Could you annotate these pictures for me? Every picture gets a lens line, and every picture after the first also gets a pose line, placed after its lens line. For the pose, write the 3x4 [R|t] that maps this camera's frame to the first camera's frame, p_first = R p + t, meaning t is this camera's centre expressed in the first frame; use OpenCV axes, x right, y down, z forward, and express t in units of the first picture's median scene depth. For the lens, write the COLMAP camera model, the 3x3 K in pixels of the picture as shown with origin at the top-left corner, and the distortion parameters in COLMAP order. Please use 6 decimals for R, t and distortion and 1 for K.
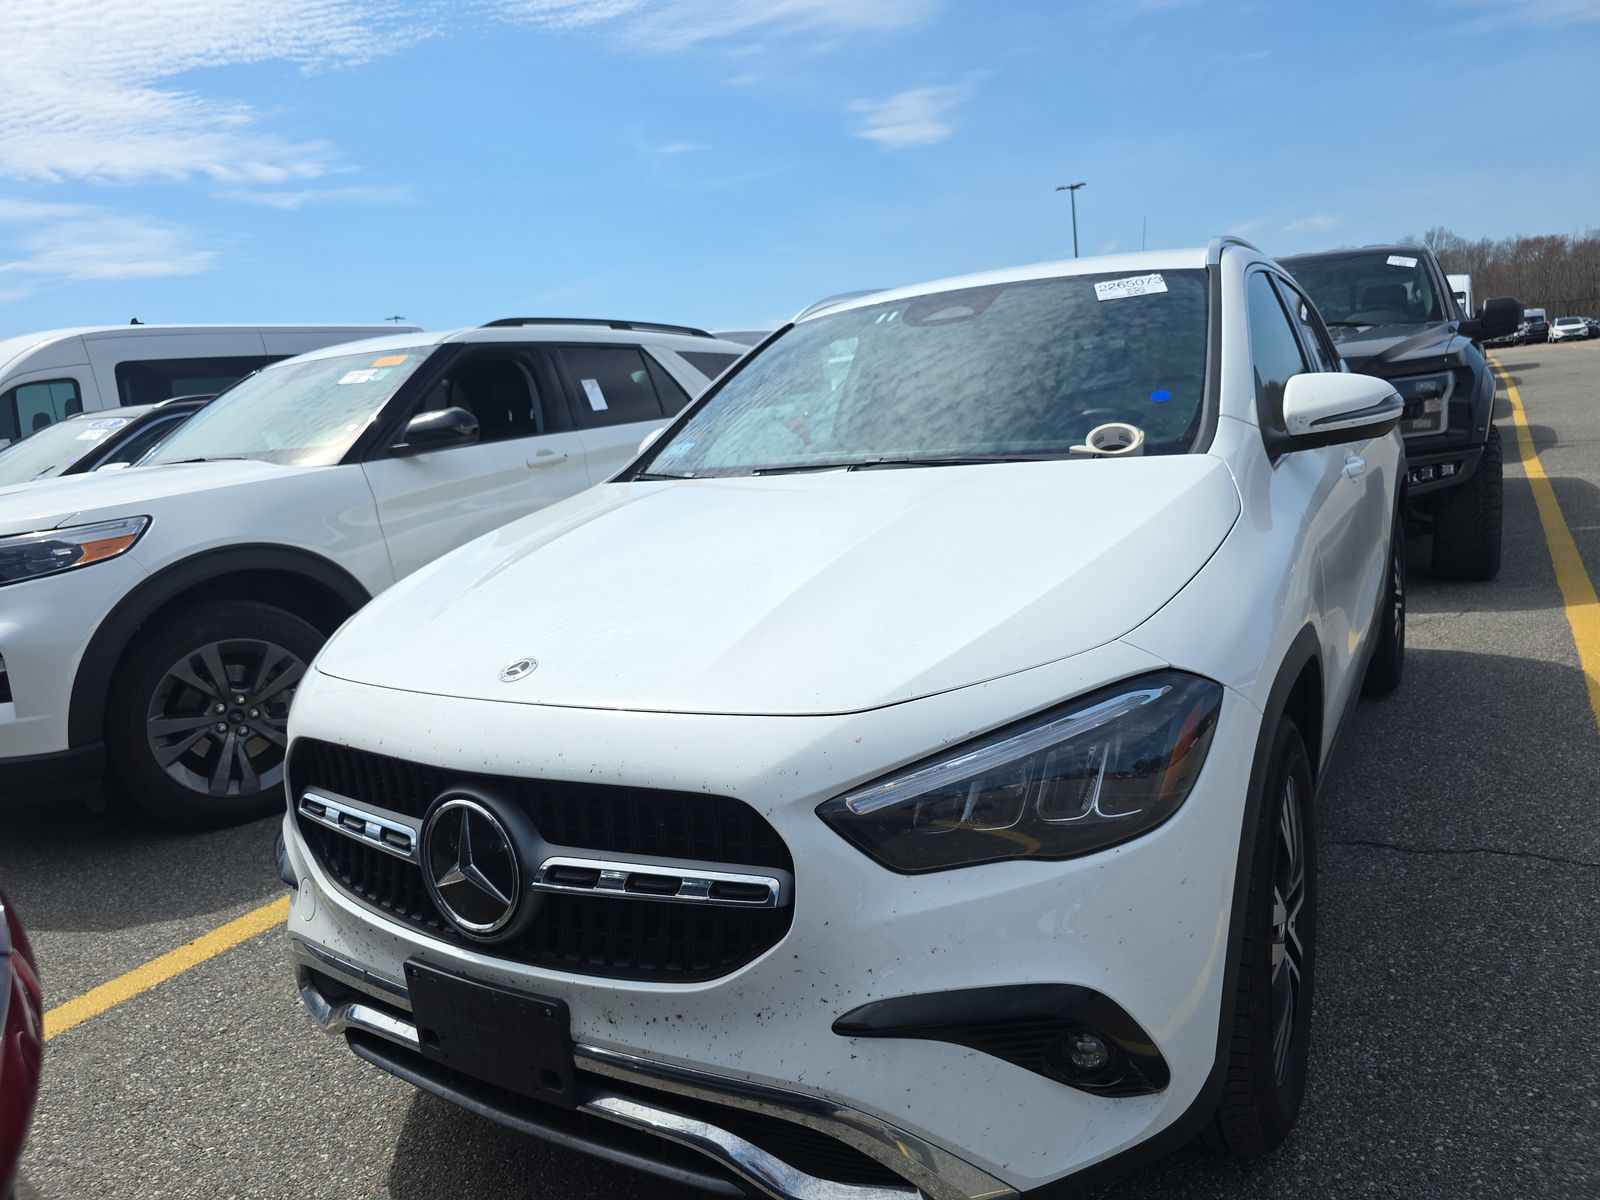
lens RADIAL K [[1129.6, 0, 800.0], [0, 1129.6, 600.0], [0, 0, 1]] dist [0.012514, -0.007008]
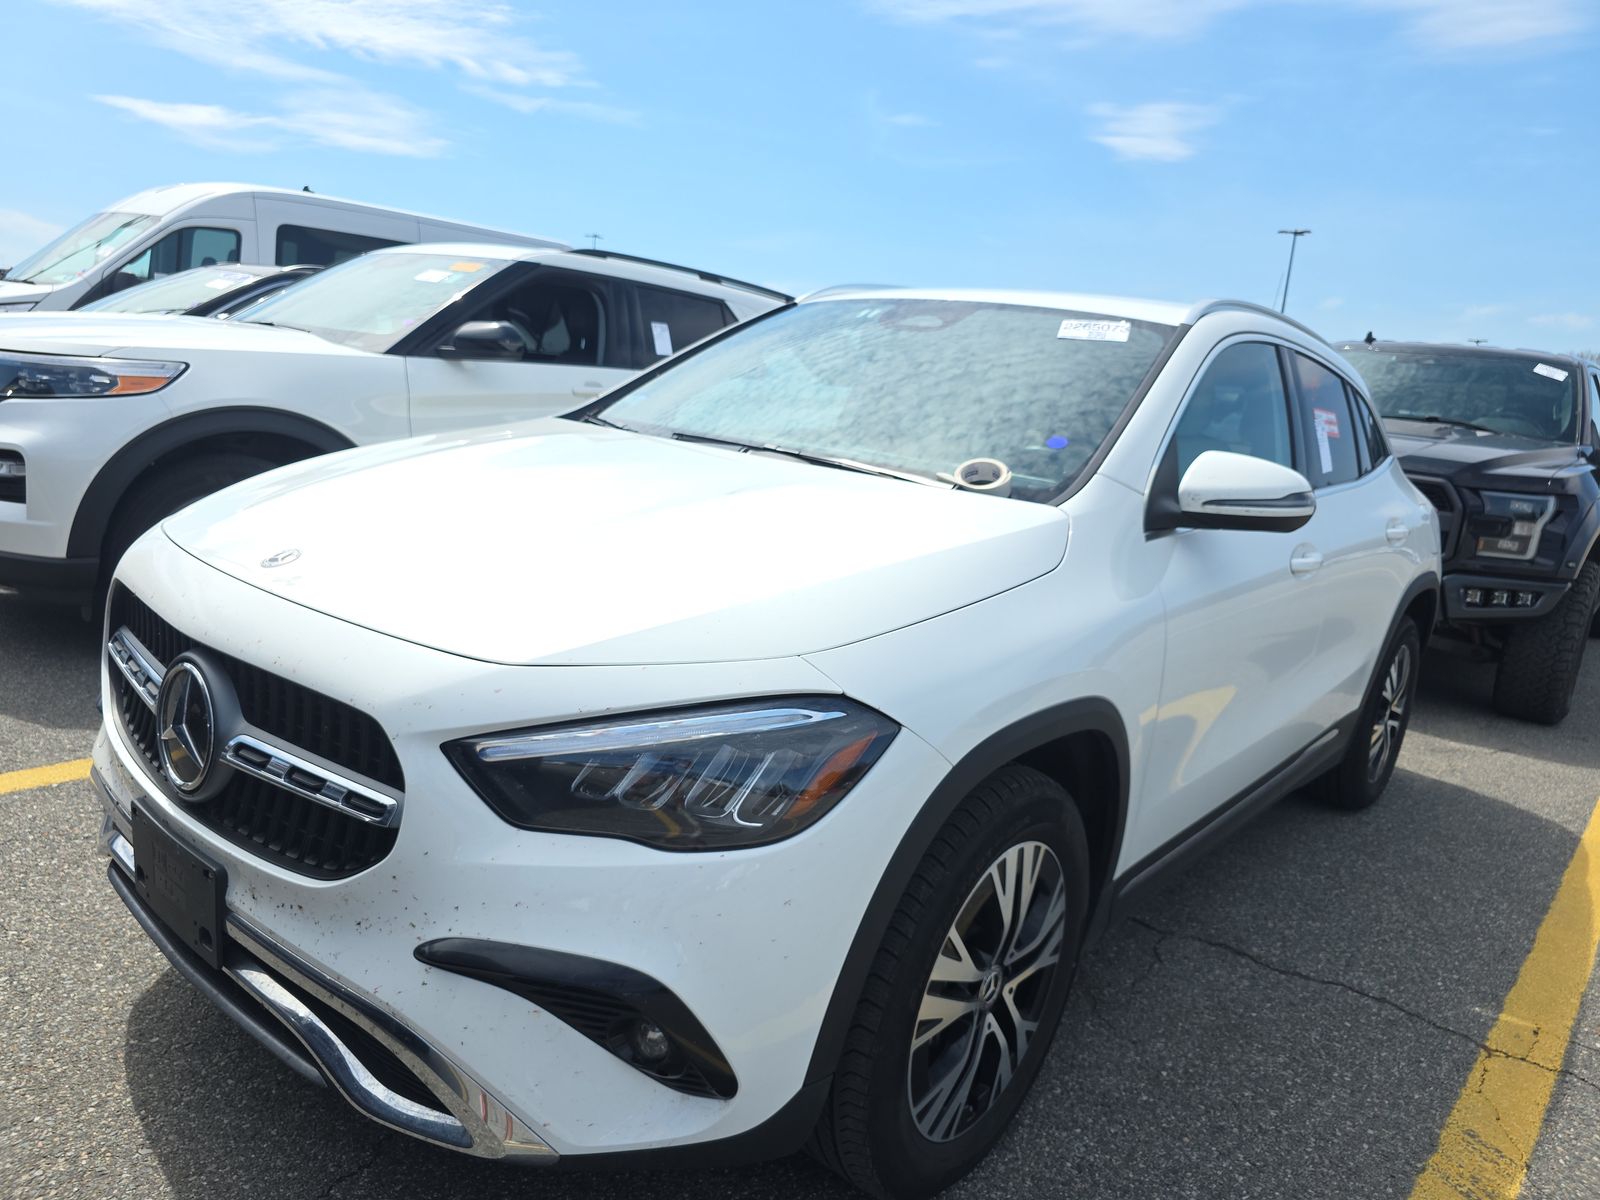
lens RADIAL K [[1128.0, 0, 800.0], [0, 1128.0, 600.0], [0, 0, 1]] dist [0.030984, -0.033006]
pose [[0.967900, 0.224087, -0.113815, 0.131586], [-0.221822, 0.974550, 0.032352, -0.016104], [0.118168, -0.006067, 0.992975, 0.001600]]
